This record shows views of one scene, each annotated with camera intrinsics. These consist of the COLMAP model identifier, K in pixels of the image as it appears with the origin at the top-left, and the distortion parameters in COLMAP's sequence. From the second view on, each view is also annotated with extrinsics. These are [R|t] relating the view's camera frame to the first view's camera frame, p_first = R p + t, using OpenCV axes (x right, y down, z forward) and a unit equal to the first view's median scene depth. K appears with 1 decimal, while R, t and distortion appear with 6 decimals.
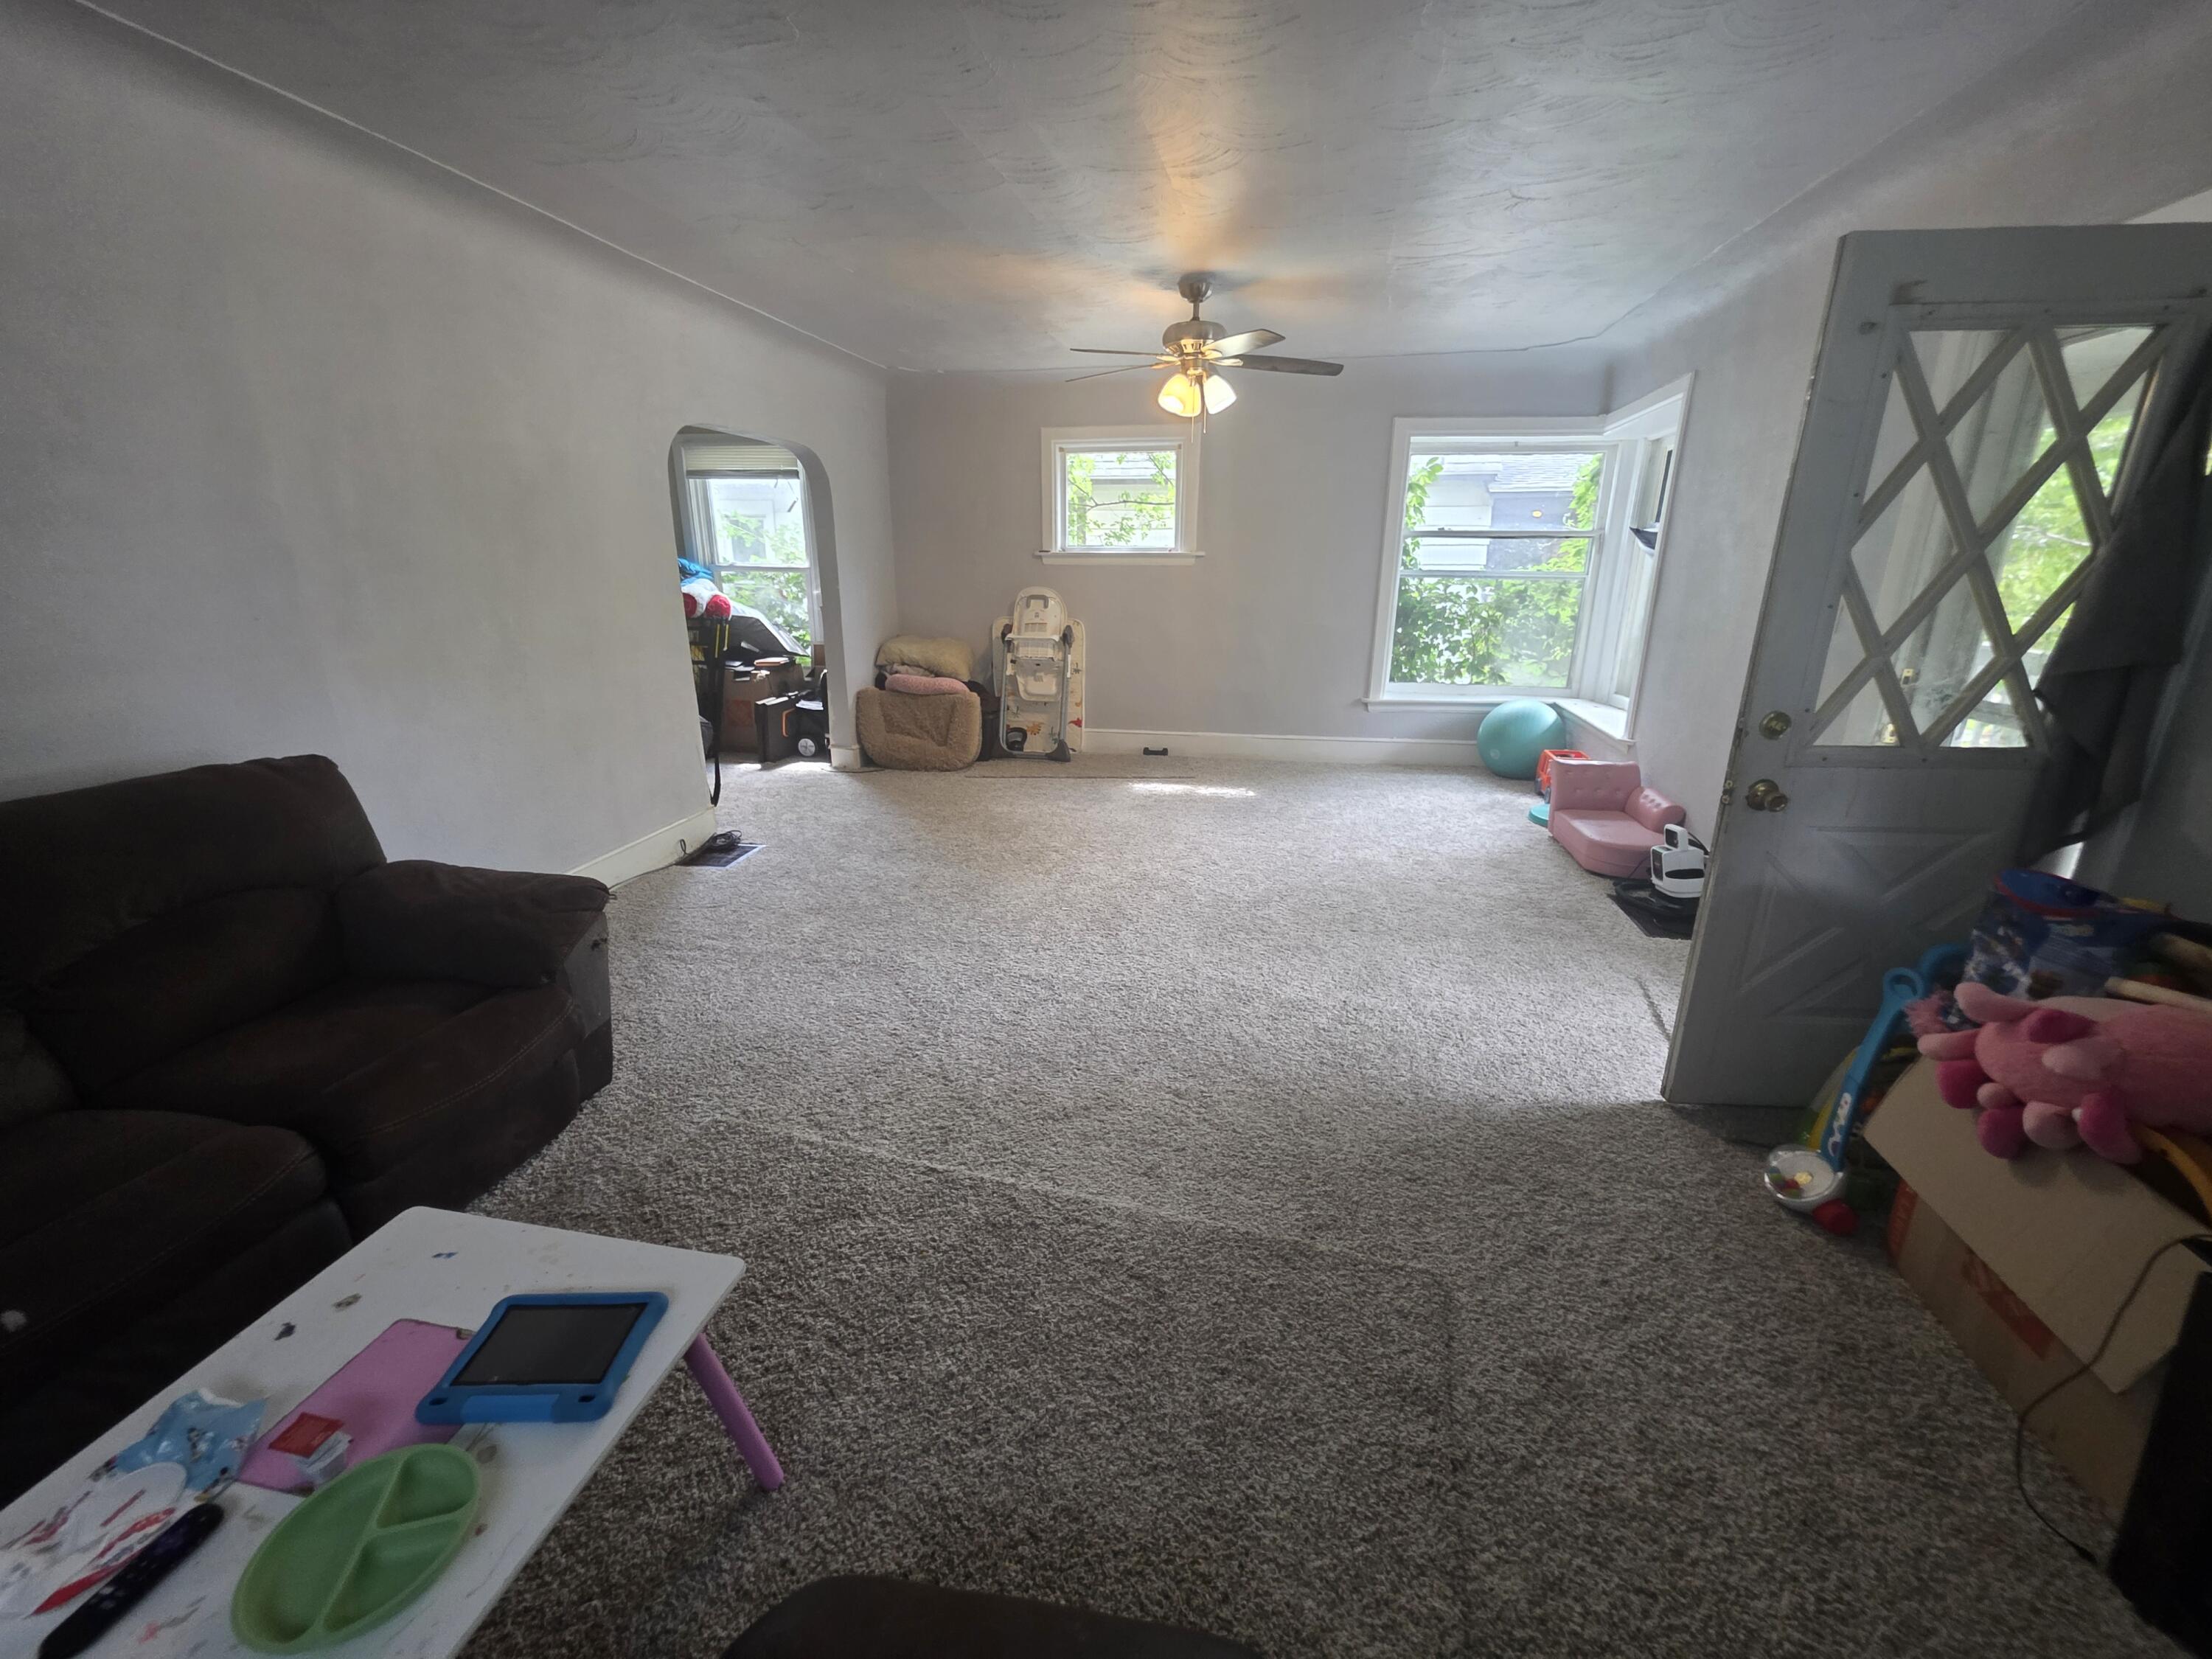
lens RADIAL K [[895.2, 0, 1106.0], [0, 895.2, 829.5], [0, 0, 1]] dist [0.000511, 0.000030]
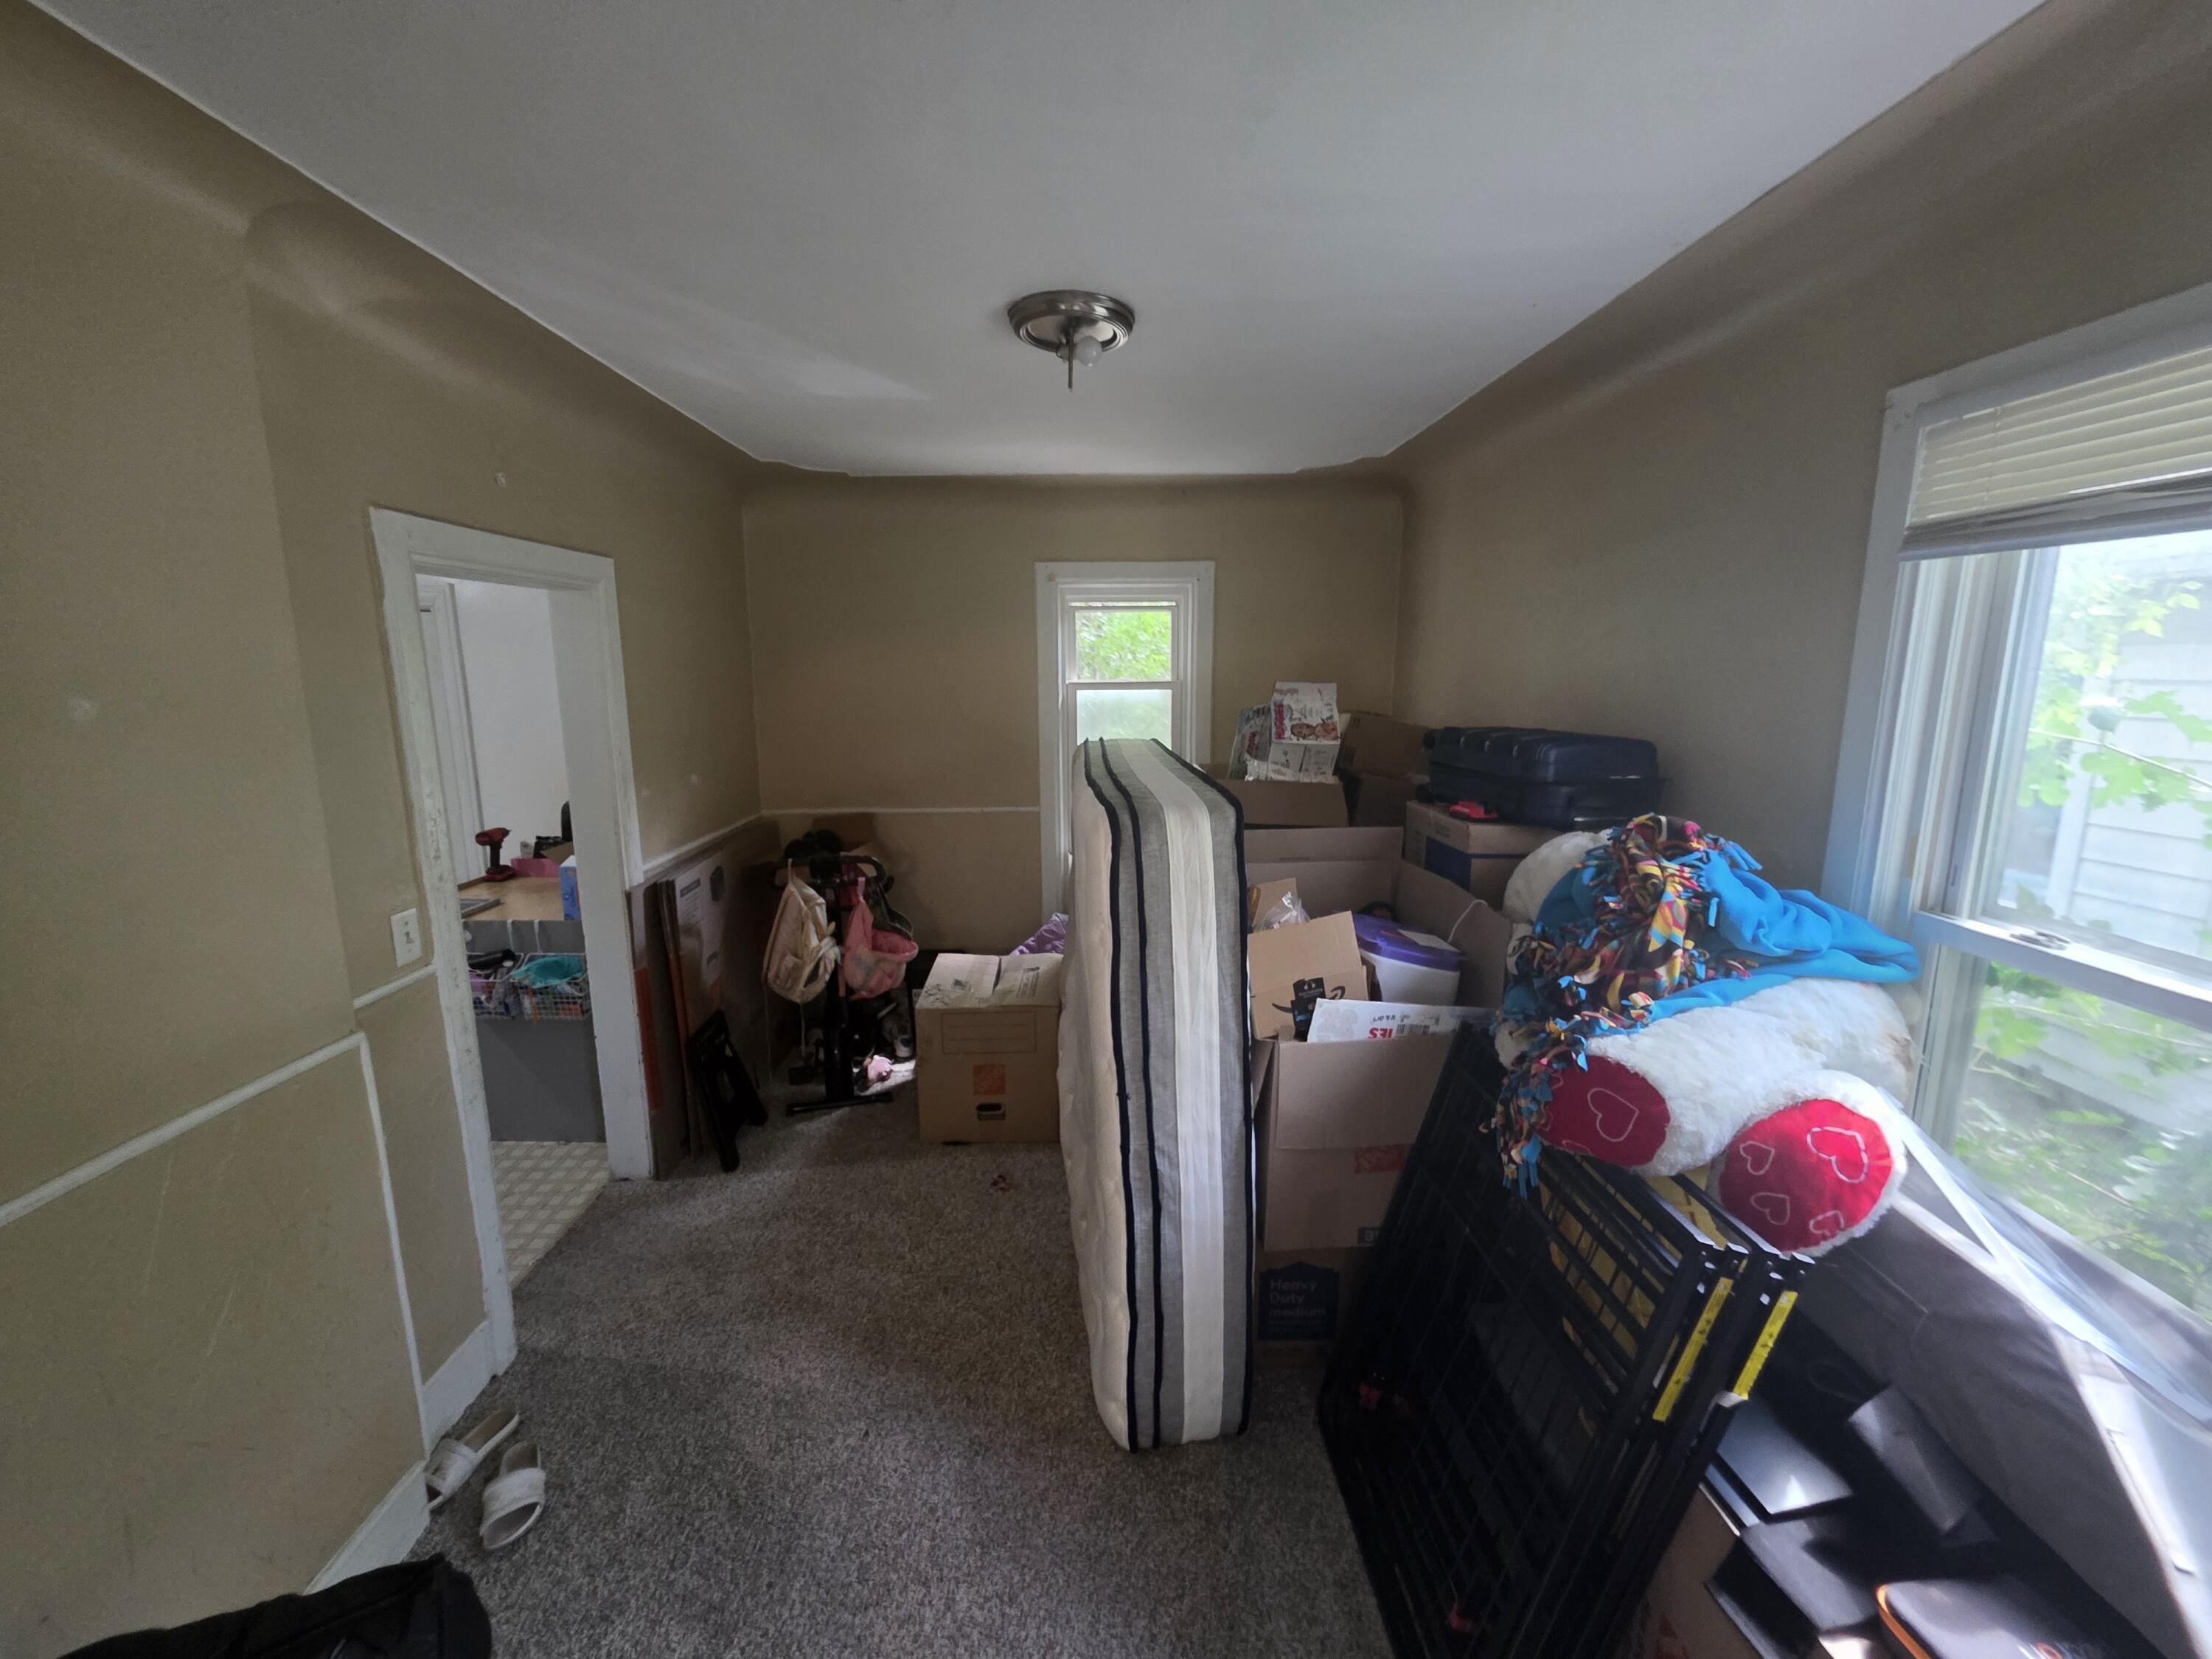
lens RADIAL K [[895.2, 0, 1106.0], [0, 895.2, 829.5], [0, 0, 1]] dist [0.000511, 0.000030]
pose [[0.220087, 0.167692, -0.960958, -0.288058], [-0.285764, 0.952978, 0.100852, -0.299621], [0.932685, 0.252411, 0.257659, 0.789321]]
